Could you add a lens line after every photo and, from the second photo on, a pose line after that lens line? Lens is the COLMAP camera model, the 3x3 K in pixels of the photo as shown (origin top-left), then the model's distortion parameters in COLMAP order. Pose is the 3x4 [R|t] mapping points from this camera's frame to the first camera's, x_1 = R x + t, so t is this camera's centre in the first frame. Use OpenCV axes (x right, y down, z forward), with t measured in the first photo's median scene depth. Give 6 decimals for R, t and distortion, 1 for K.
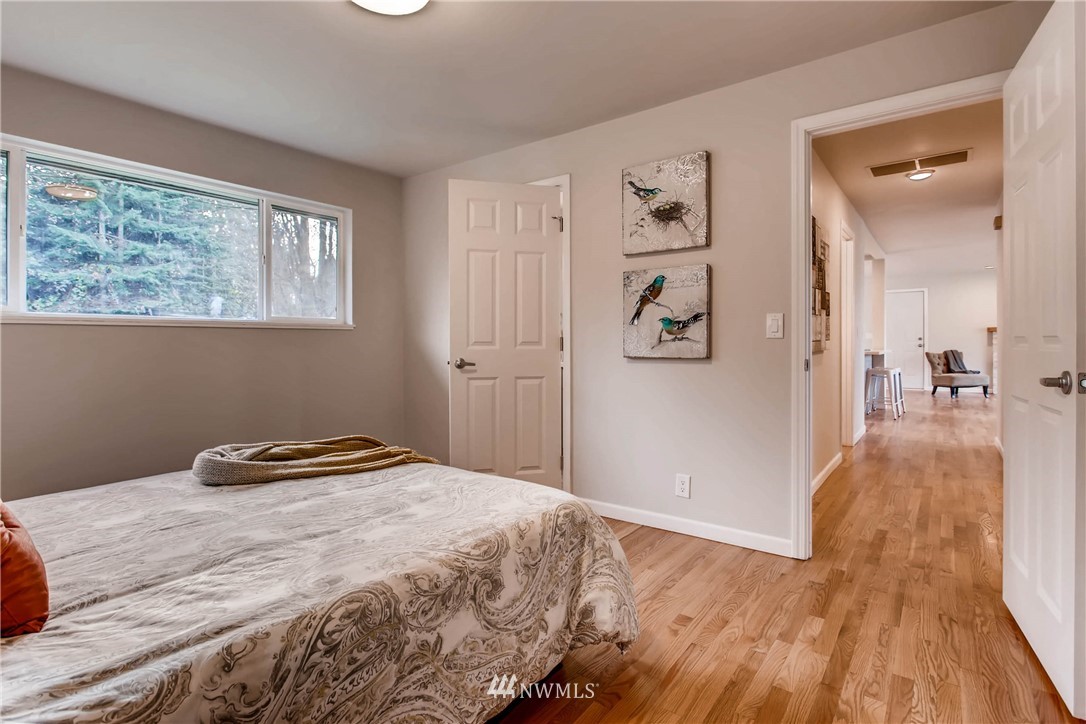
lens RADIAL K [[533.4, 0, 547.6], [0, 533.4, 357.5], [0, 0, 1]] dist [-0.005119, -0.000459]
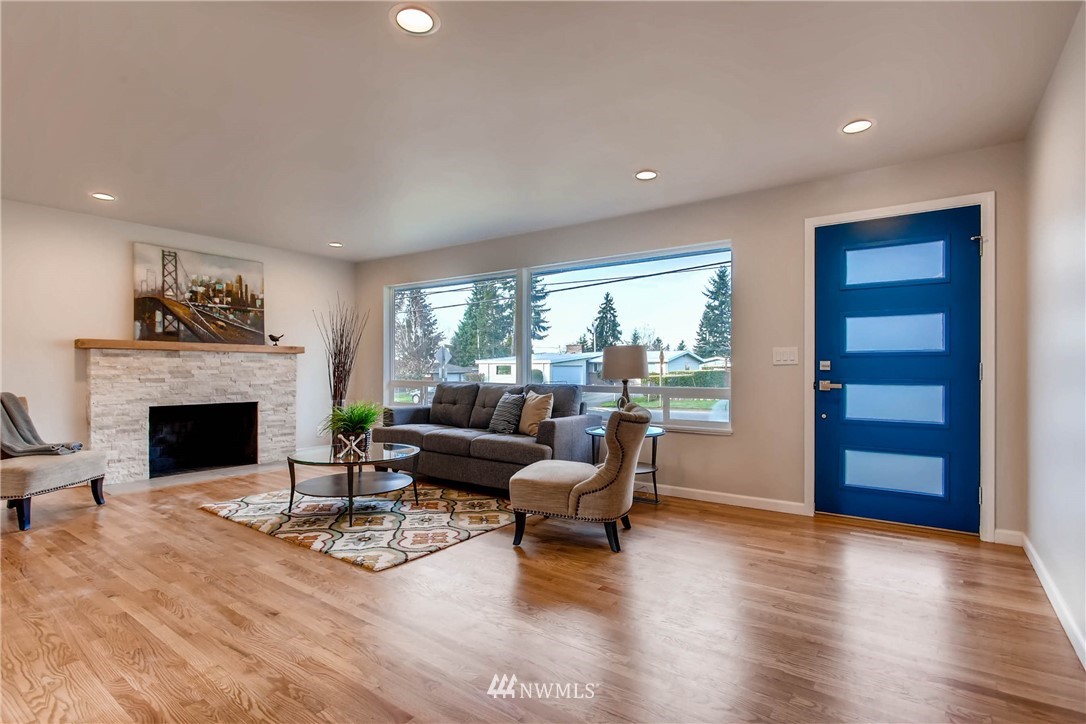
lens RADIAL K [[537.0, 0, 542.0], [0, 537.0, 367.2], [0, 0, 1]] dist [-0.005456, -0.000231]
pose [[-0.014143, 0.003685, 0.999893, 0.379406], [0.029027, 0.999573, -0.003273, -0.020281], [-0.999479, 0.028978, -0.014244, 0.626222]]
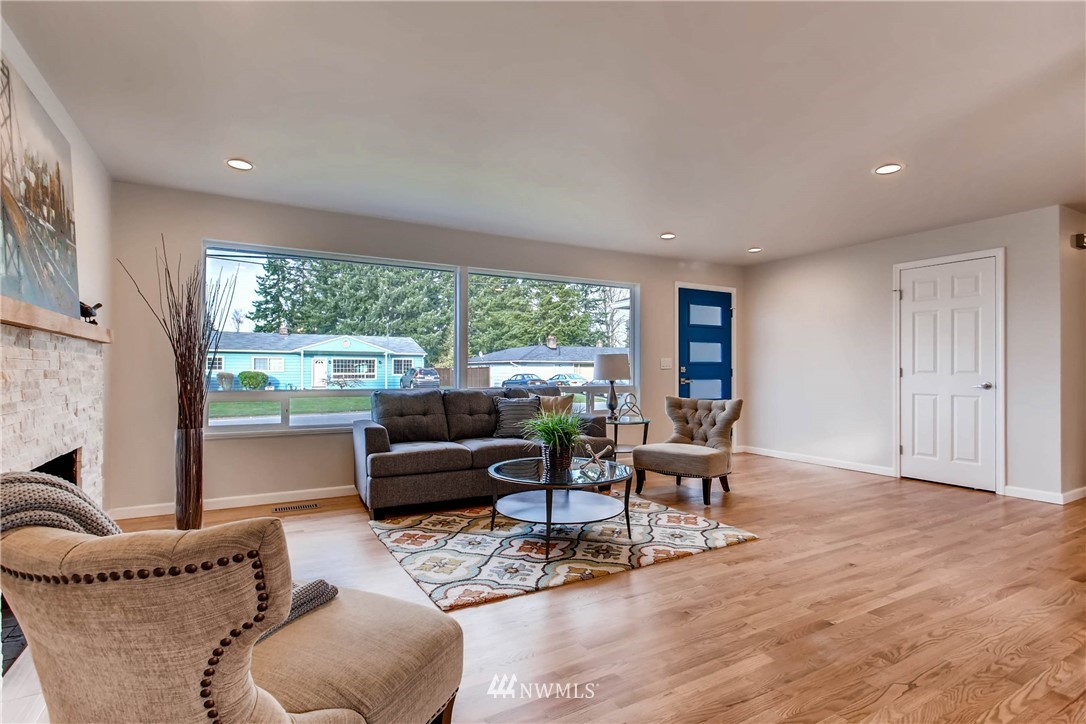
lens RADIAL K [[534.6, 0, 539.3], [0, 534.6, 364.0], [0, 0, 1]] dist [-0.004756, -0.000055]
pose [[-0.914766, 0.007640, 0.403913, 0.643514], [0.014780, 0.999785, 0.014564, -0.035034], [-0.403715, 0.019292, -0.914682, 1.065940]]
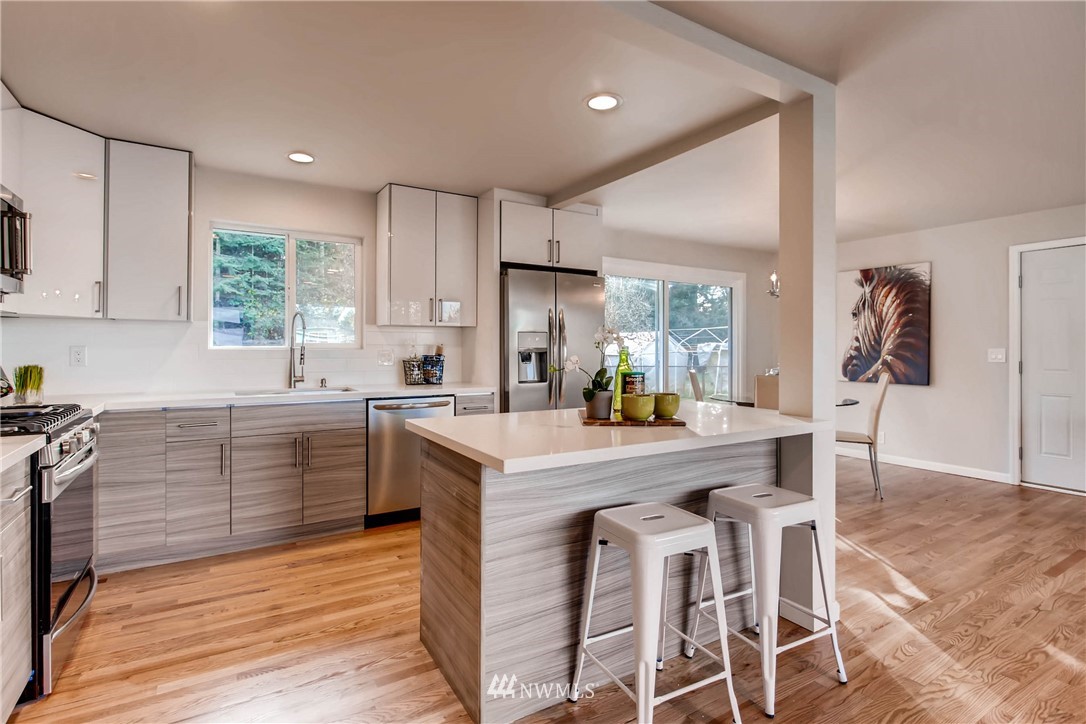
lens RADIAL K [[529.9, 0, 544.4], [0, 529.9, 347.8], [0, 0, 1]] dist [-0.002497, 0.000039]
pose [[0.932350, 0.004434, -0.361530, 0.481005], [-0.016469, 0.999408, -0.030213, -0.032056], [0.361182, 0.034123, 0.931871, 0.551035]]
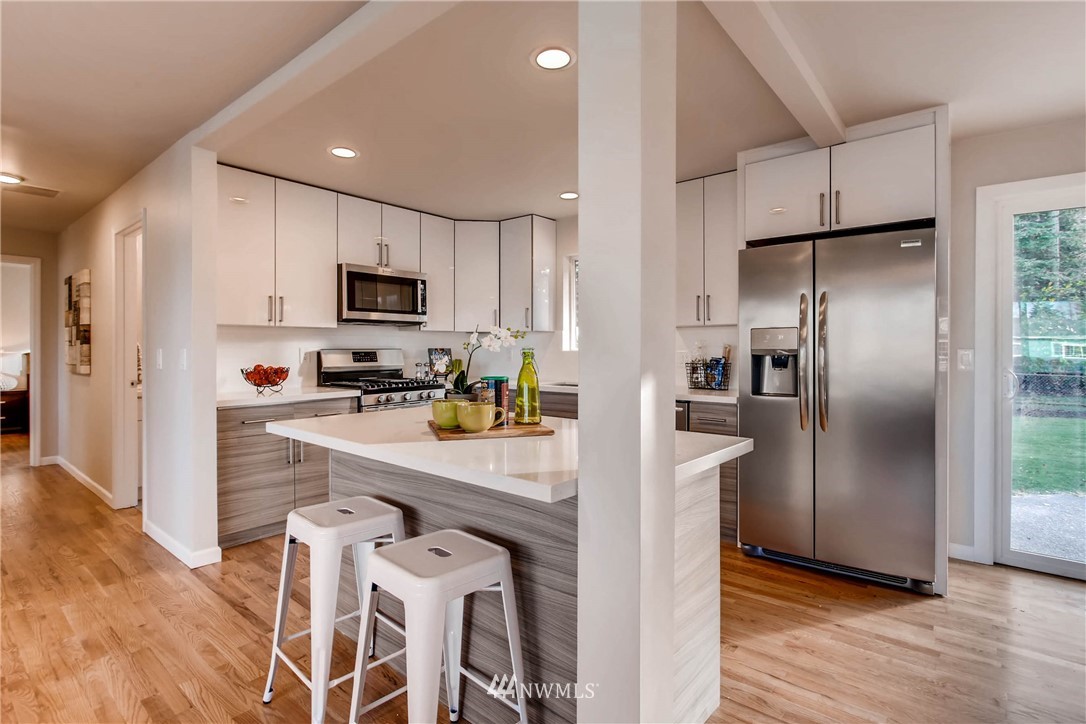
lens RADIAL K [[524.7, 0, 542.2], [0, 524.7, 351.2], [0, 0, 1]] dist [-0.006305, 0.000593]
pose [[-0.049295, 0.005107, -0.998771, 0.623864], [-0.033172, 0.999427, 0.006747, -0.040154], [0.998233, 0.033464, -0.049097, 0.796032]]
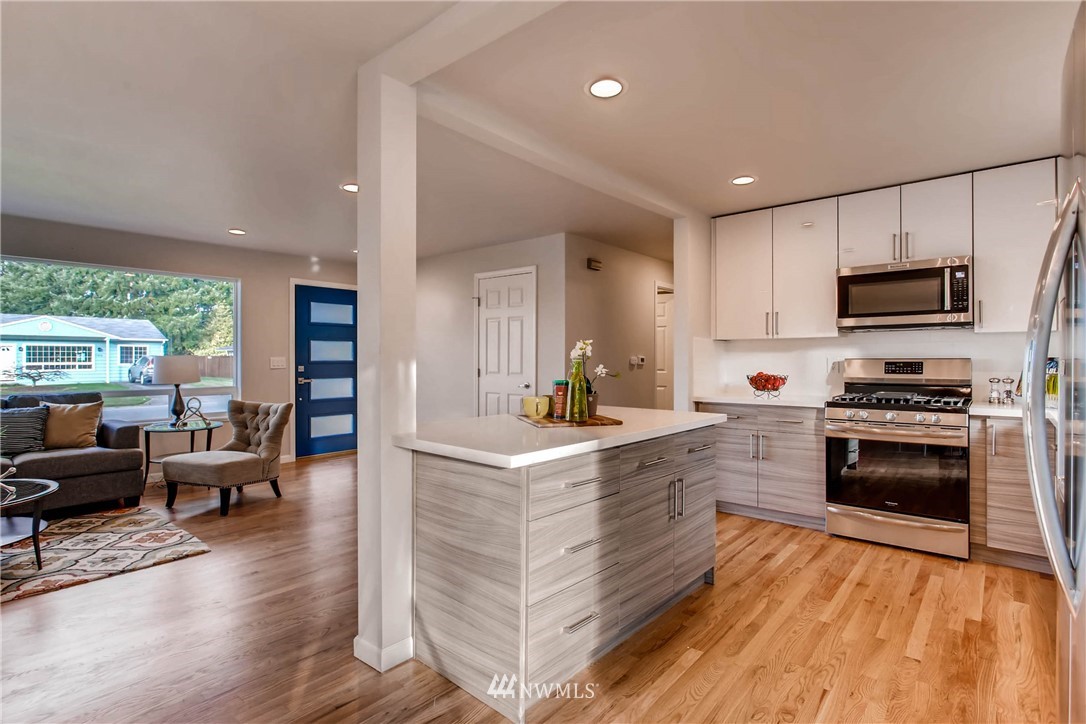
lens RADIAL K [[534.6, 0, 539.3], [0, 534.6, 364.0], [0, 0, 1]] dist [-0.004756, -0.000055]
pose [[-0.997803, 0.001056, 0.066236, 0.430877], [0.003925, 0.999059, 0.043204, -0.047657], [-0.066128, 0.043369, -0.996868, 1.016274]]
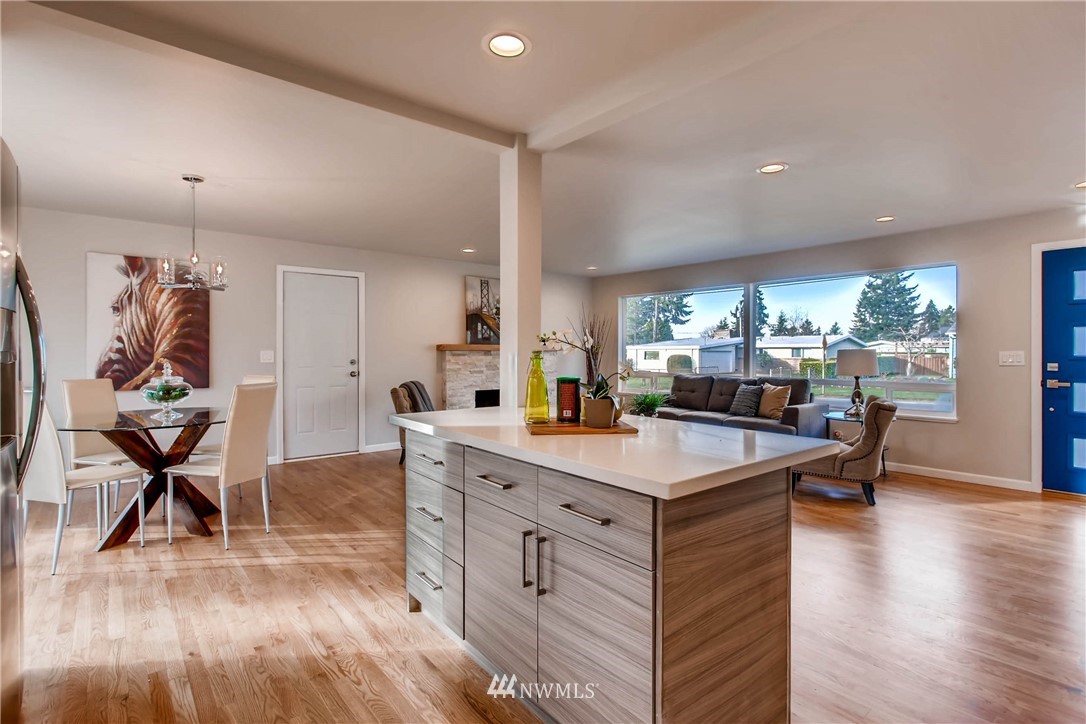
lens RADIAL K [[524.7, 0, 542.2], [0, 524.7, 351.2], [0, 0, 1]] dist [-0.006305, 0.000593]
pose [[0.237297, 0.003451, 0.971431, 0.229991], [0.029368, 0.999511, -0.010725, -0.037511], [-0.970993, 0.031074, 0.237079, 0.730944]]
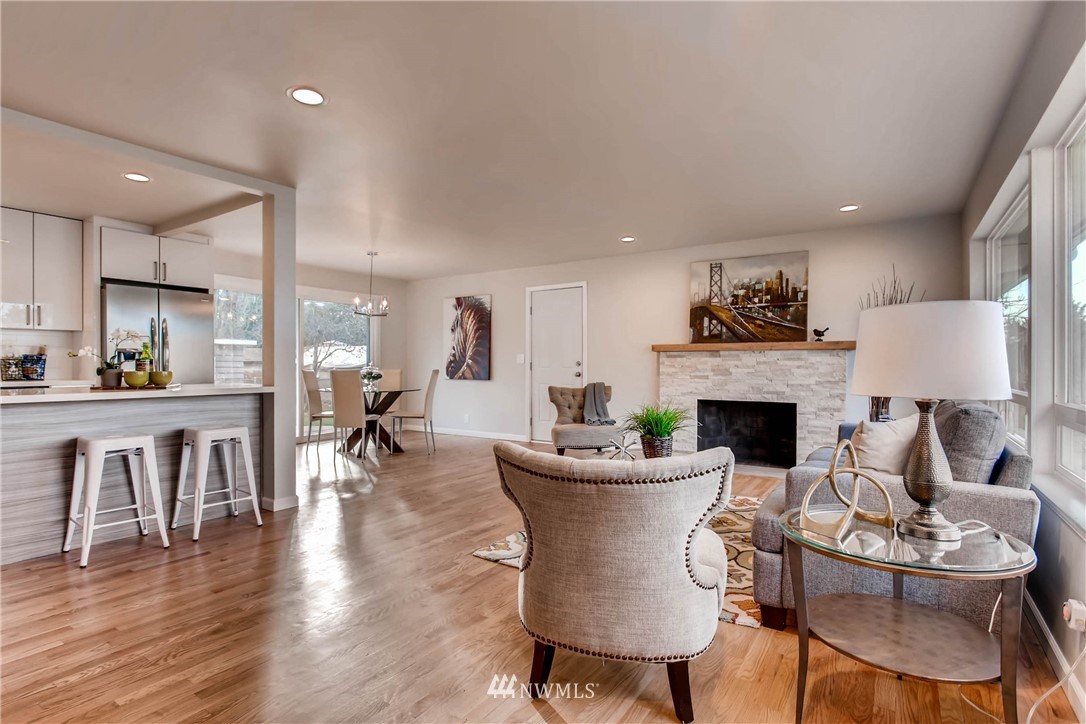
lens RADIAL K [[534.6, 0, 539.3], [0, 534.6, 364.0], [0, 0, 1]] dist [-0.004756, -0.000055]
pose [[0.998754, 0.004283, 0.049717, 0.674637], [-0.002577, 0.999407, -0.034330, -0.014229], [-0.049835, 0.034159, 0.998173, 0.411082]]
